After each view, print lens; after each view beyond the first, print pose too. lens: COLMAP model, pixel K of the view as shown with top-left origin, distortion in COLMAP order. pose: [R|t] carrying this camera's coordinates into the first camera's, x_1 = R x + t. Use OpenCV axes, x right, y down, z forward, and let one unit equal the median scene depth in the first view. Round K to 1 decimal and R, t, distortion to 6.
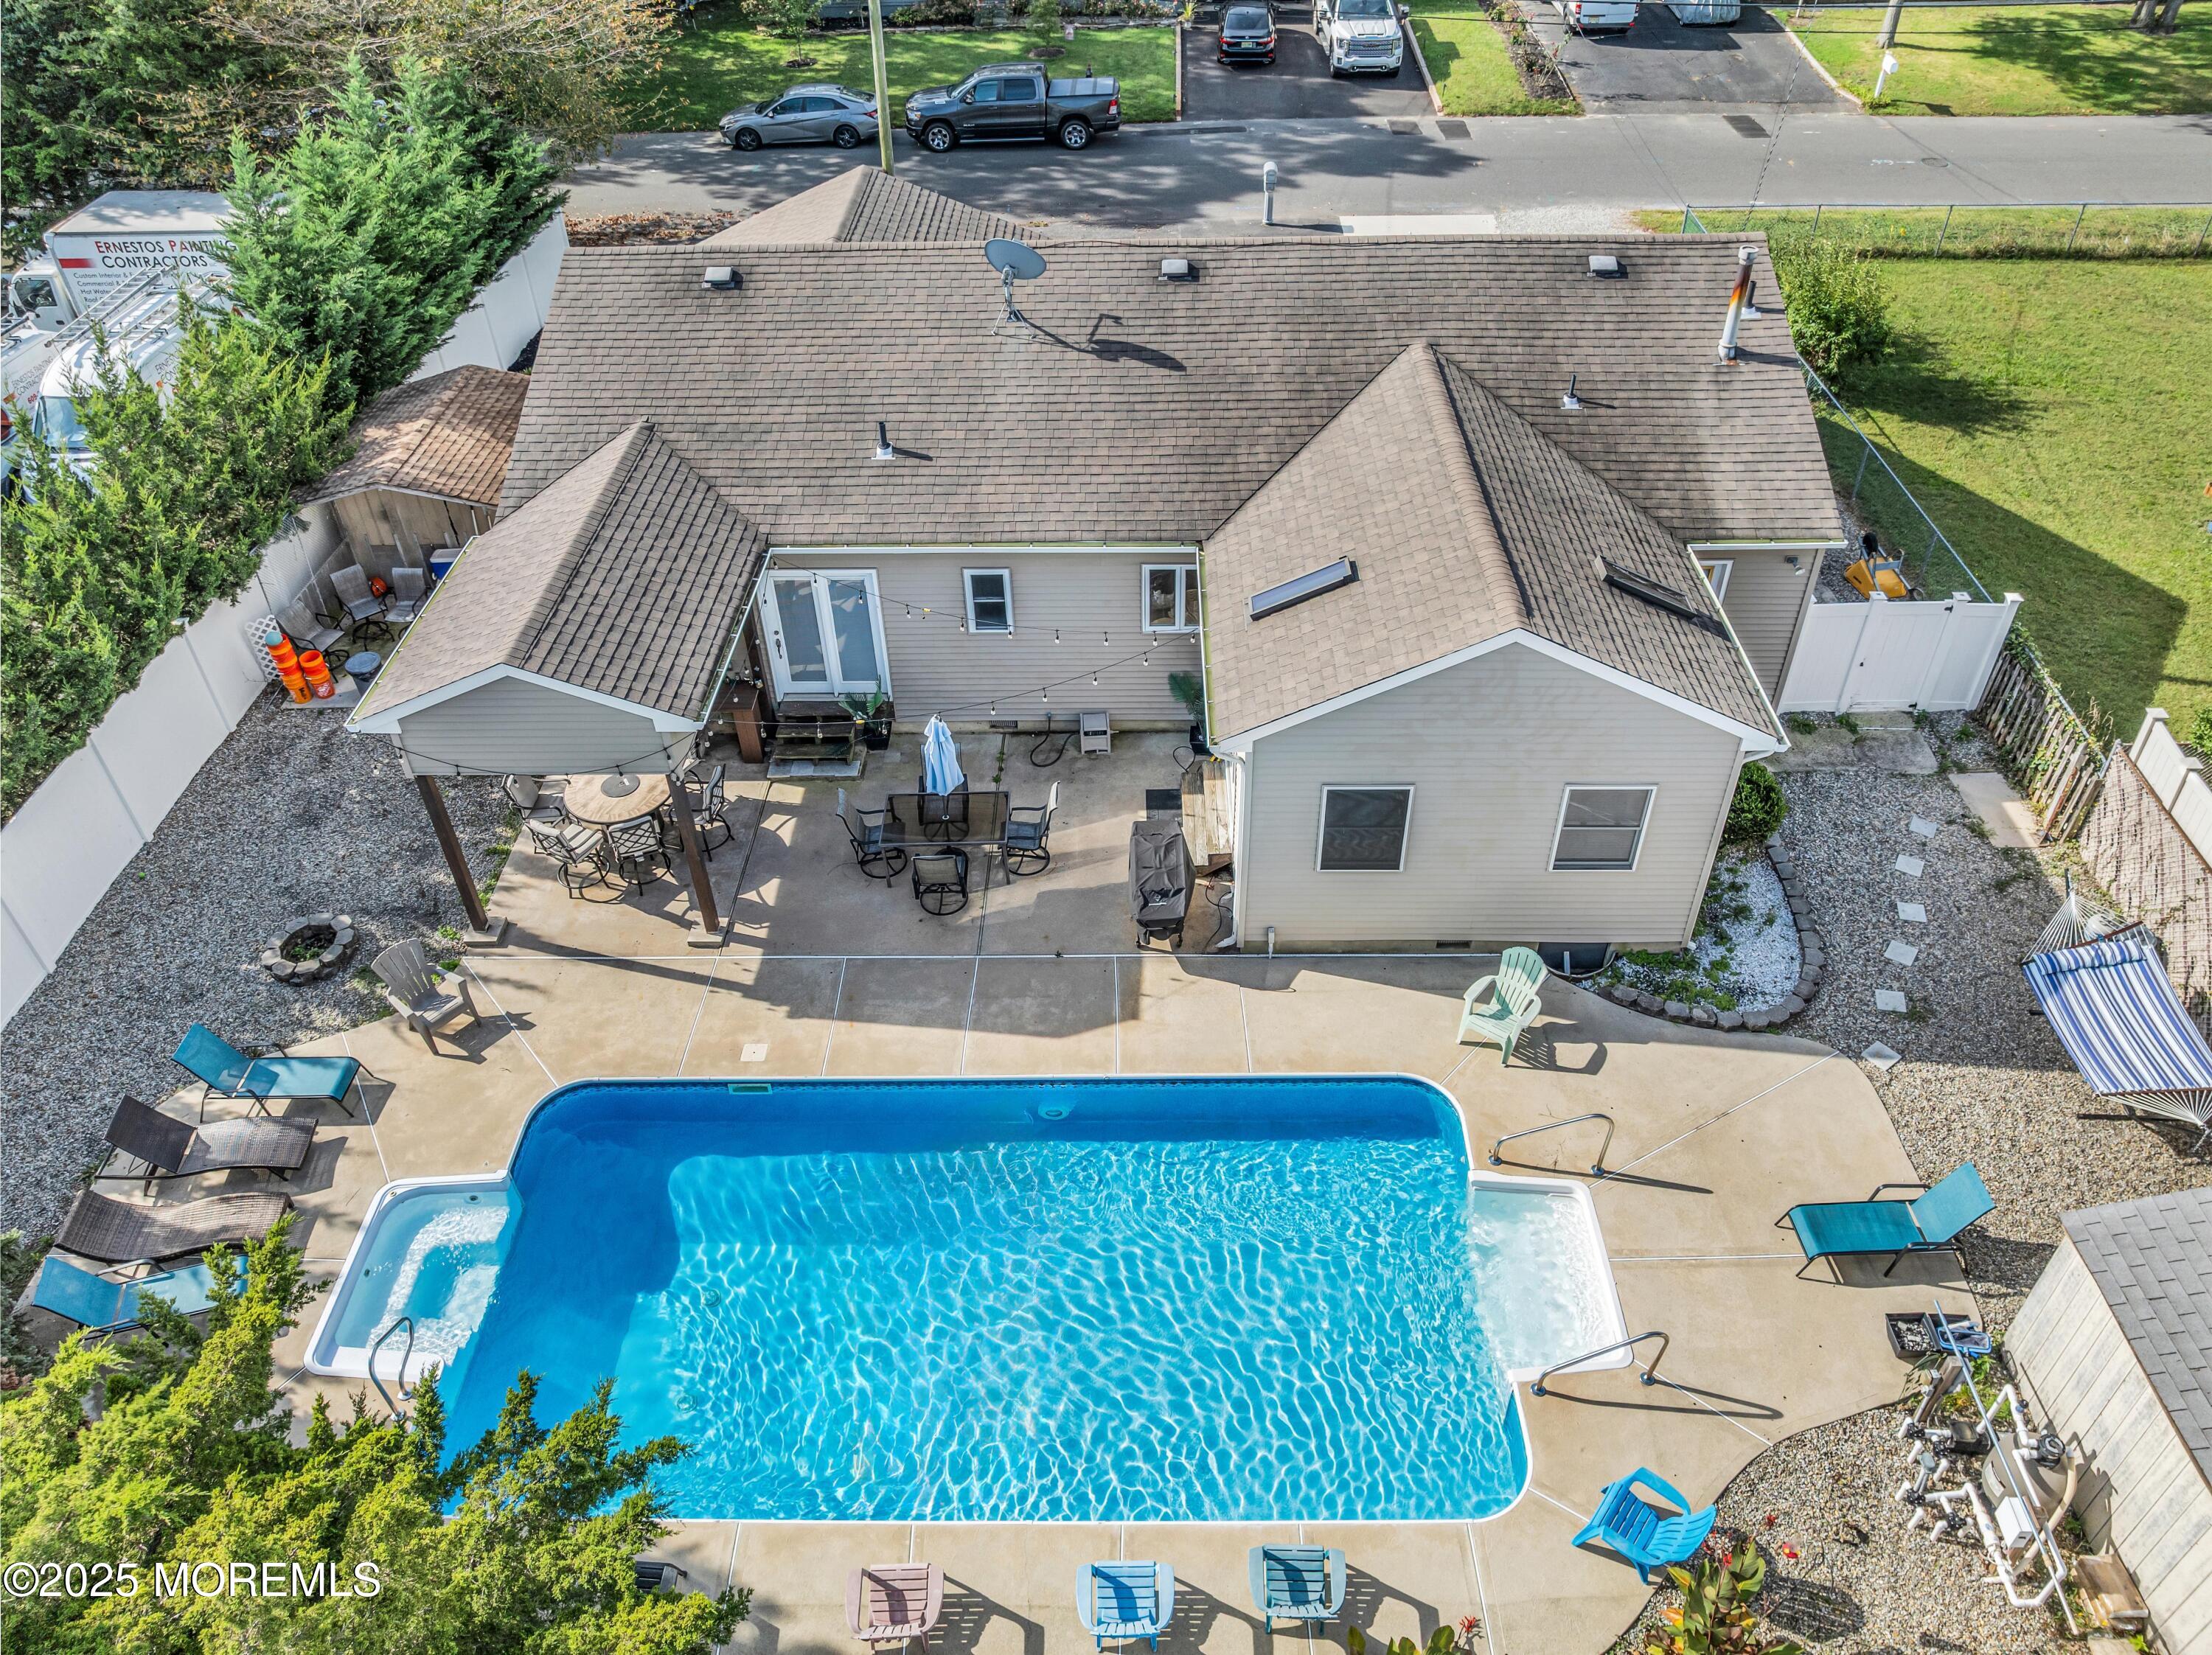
lens RADIAL K [[1582.3, 0, 1102.0], [0, 1582.3, 804.2], [0, 0, 1]] dist [0.041351, -0.076745]
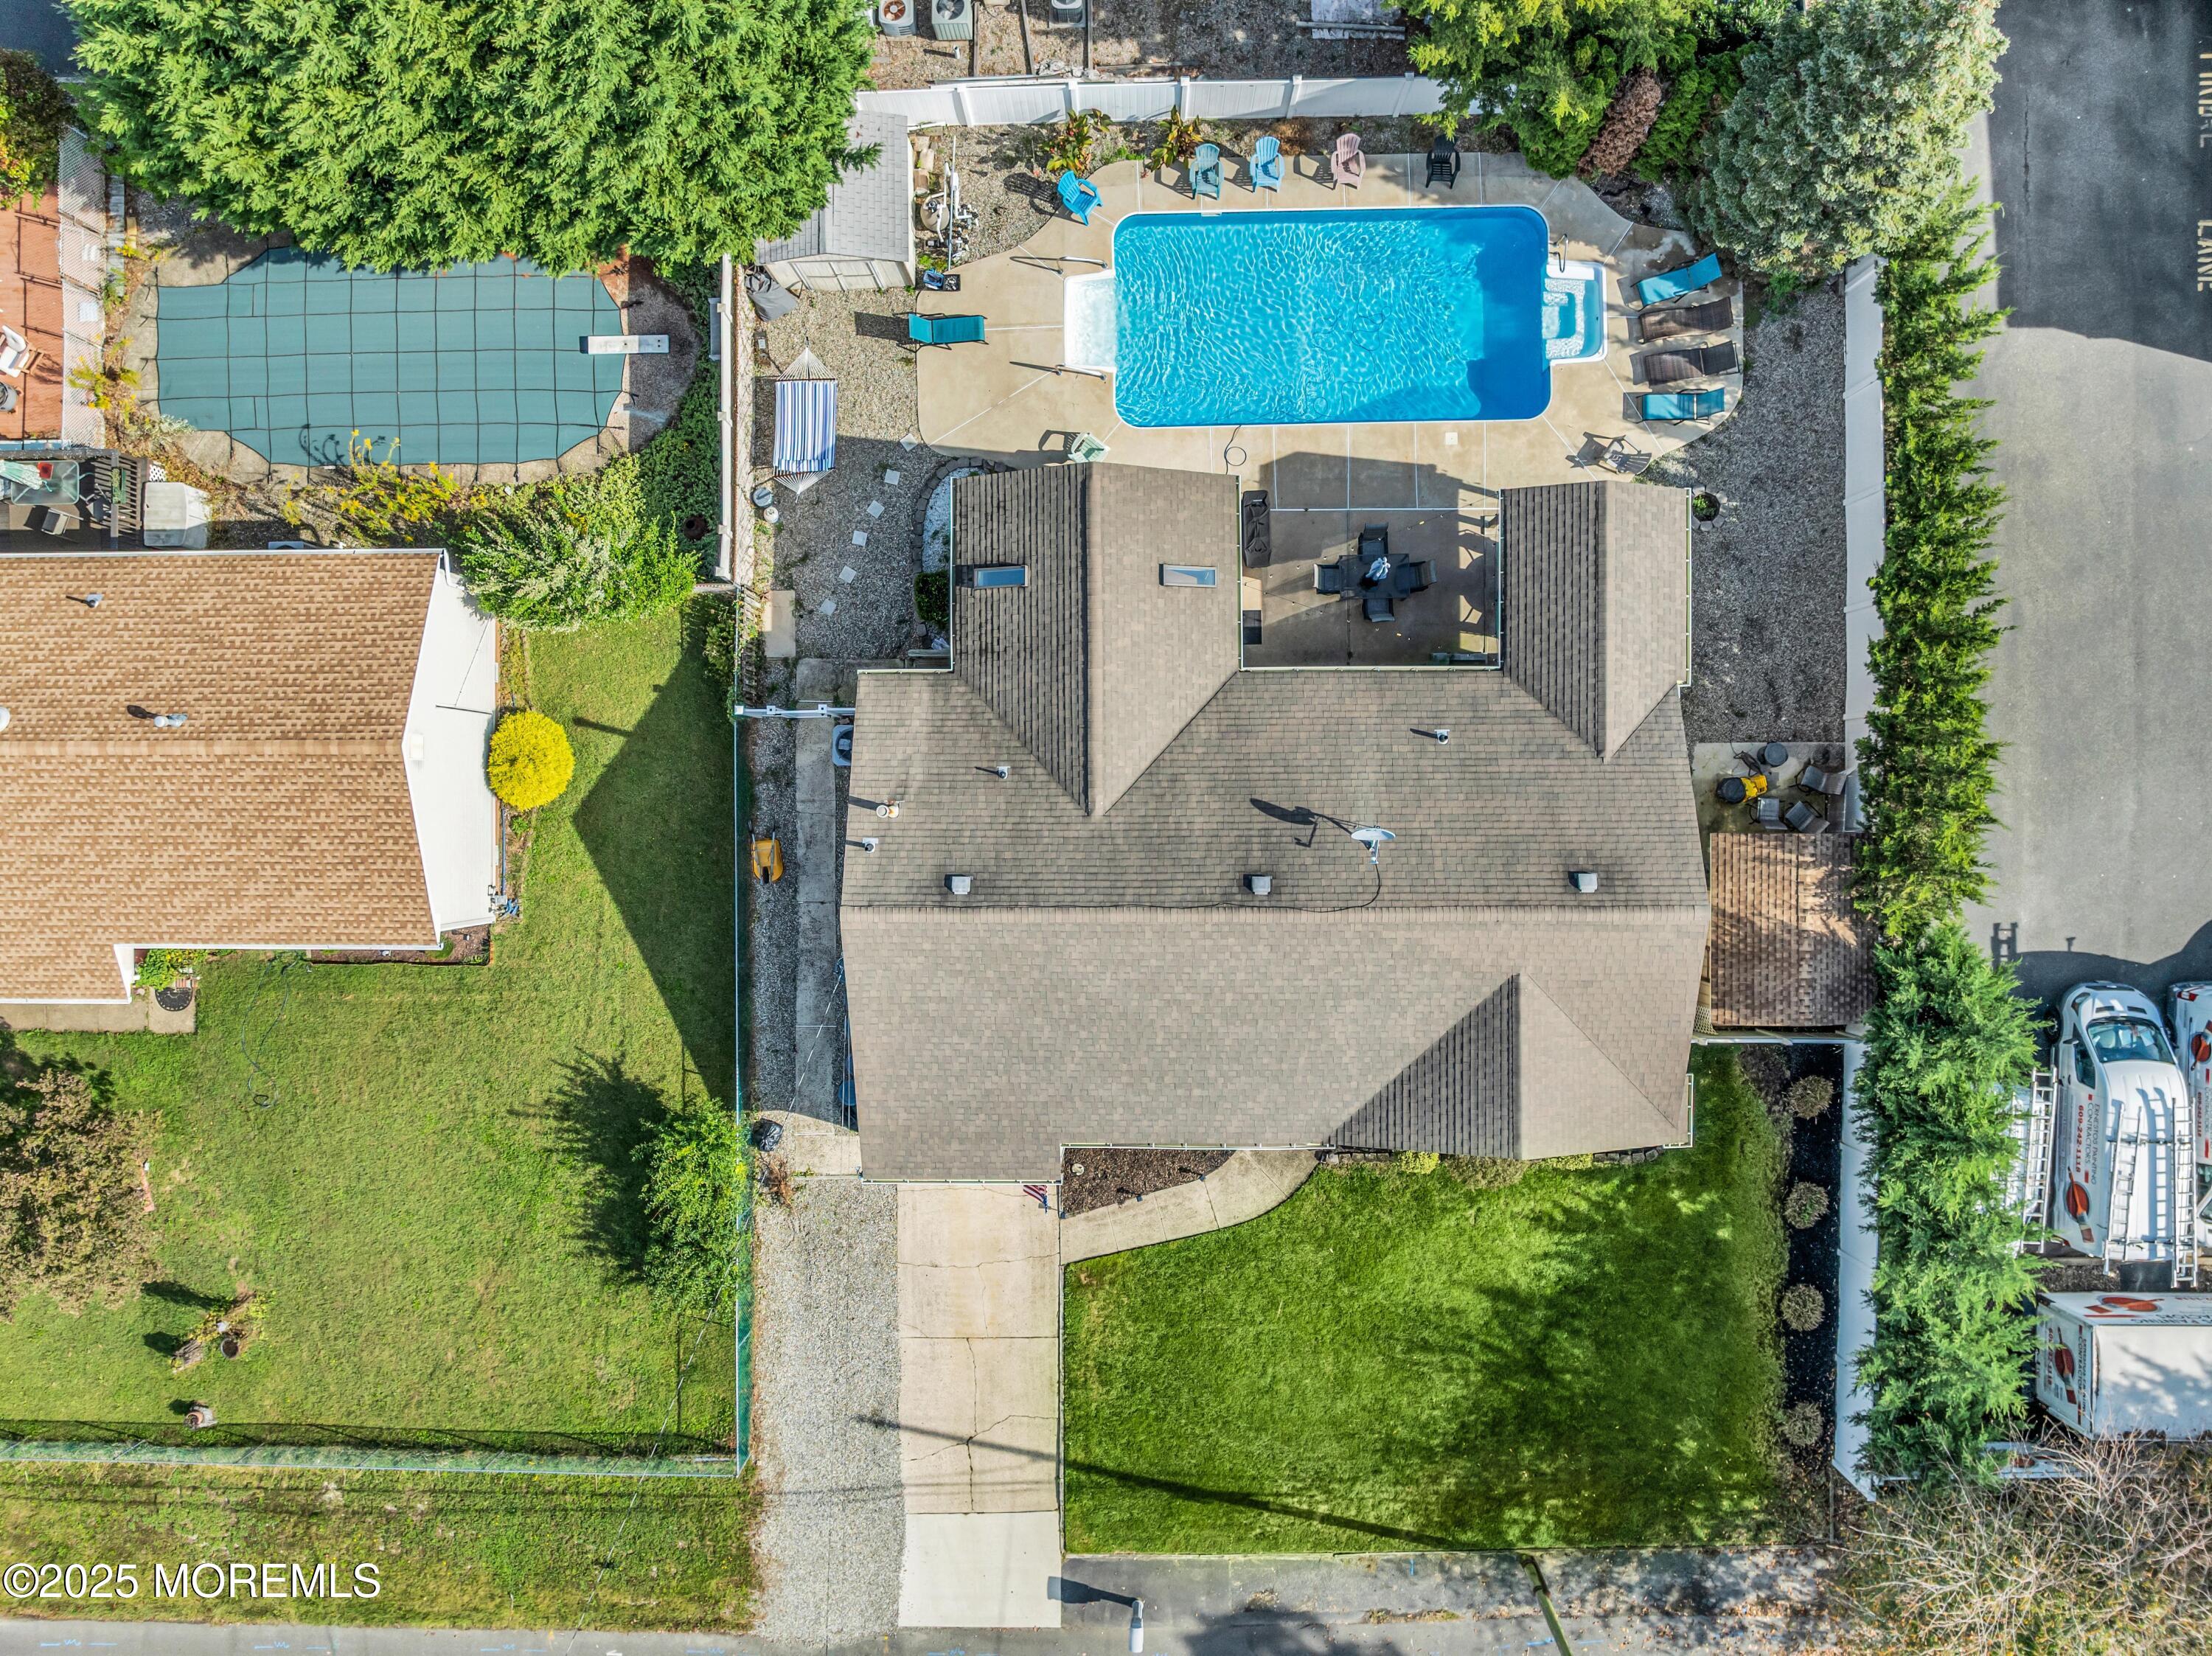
lens RADIAL K [[1582.5, 0, 1102.0], [0, 1582.5, 804.7], [0, 0, 1]] dist [0.041351, -0.076745]
pose [[-0.998960, 0.024899, 0.038196, 0.159887], [0.014764, -0.615942, 0.787653, -1.720210], [0.043138, 0.787398, 0.614934, 0.095278]]
